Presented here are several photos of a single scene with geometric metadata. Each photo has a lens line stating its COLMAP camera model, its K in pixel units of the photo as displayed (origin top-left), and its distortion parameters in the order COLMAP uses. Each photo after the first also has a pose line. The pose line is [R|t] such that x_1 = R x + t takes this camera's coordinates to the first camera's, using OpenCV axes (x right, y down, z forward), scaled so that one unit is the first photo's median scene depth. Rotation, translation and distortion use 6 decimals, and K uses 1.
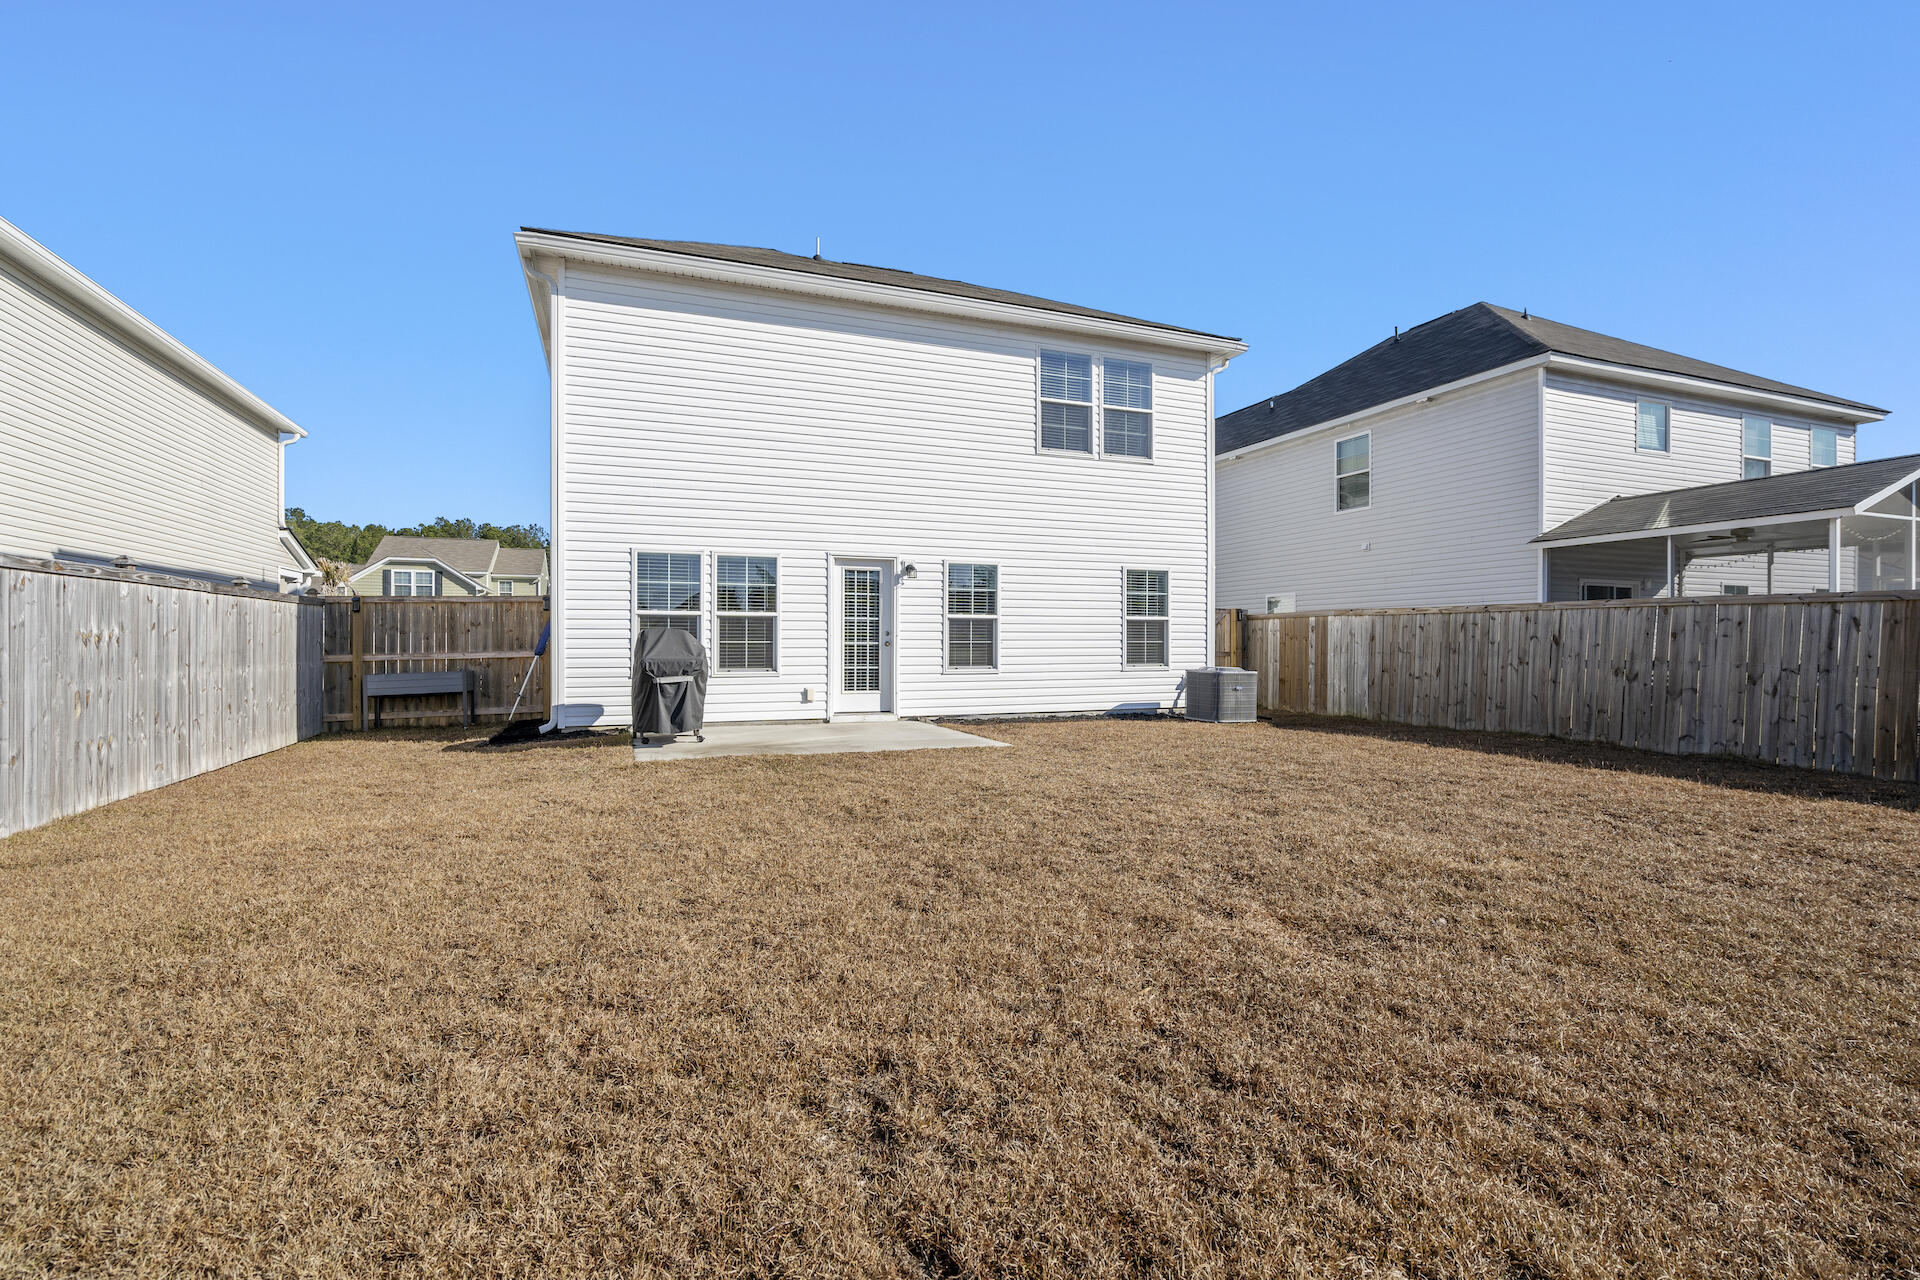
lens RADIAL K [[869.4, 0, 960.0], [0, 869.4, 640.0], [0, 0, 1]] dist [-0.000434, 0.000092]
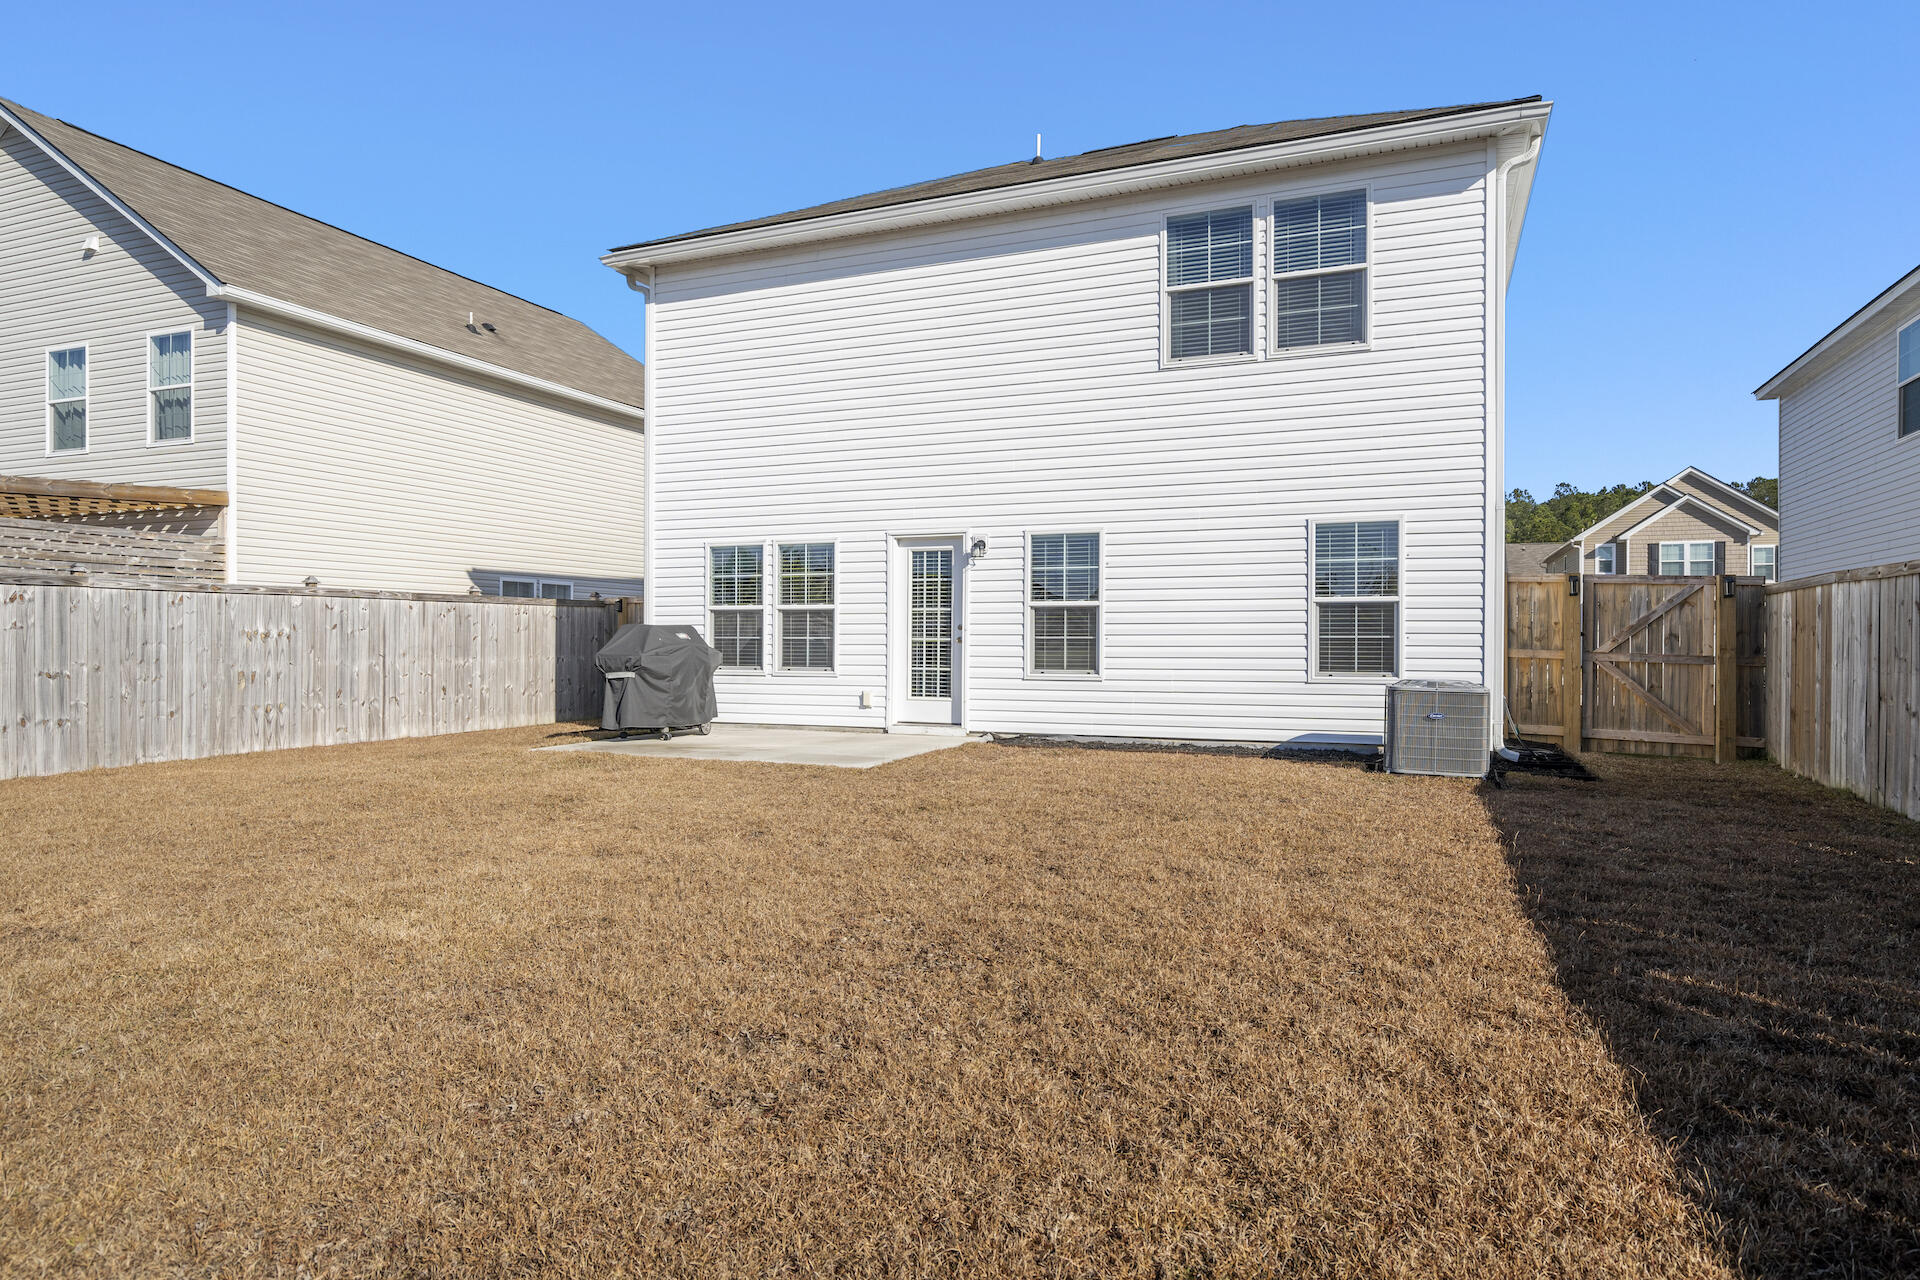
lens RADIAL K [[1129.0, 0, 960.0], [0, 1129.0, 640.0], [0, 0, 1]] dist [0.000341, 0.000296]
pose [[0.719864, 0.000671, -0.694115, 0.642201], [0.002503, 0.999991, 0.003561, 0.000616], [0.694111, -0.004301, 0.719855, 0.246260]]
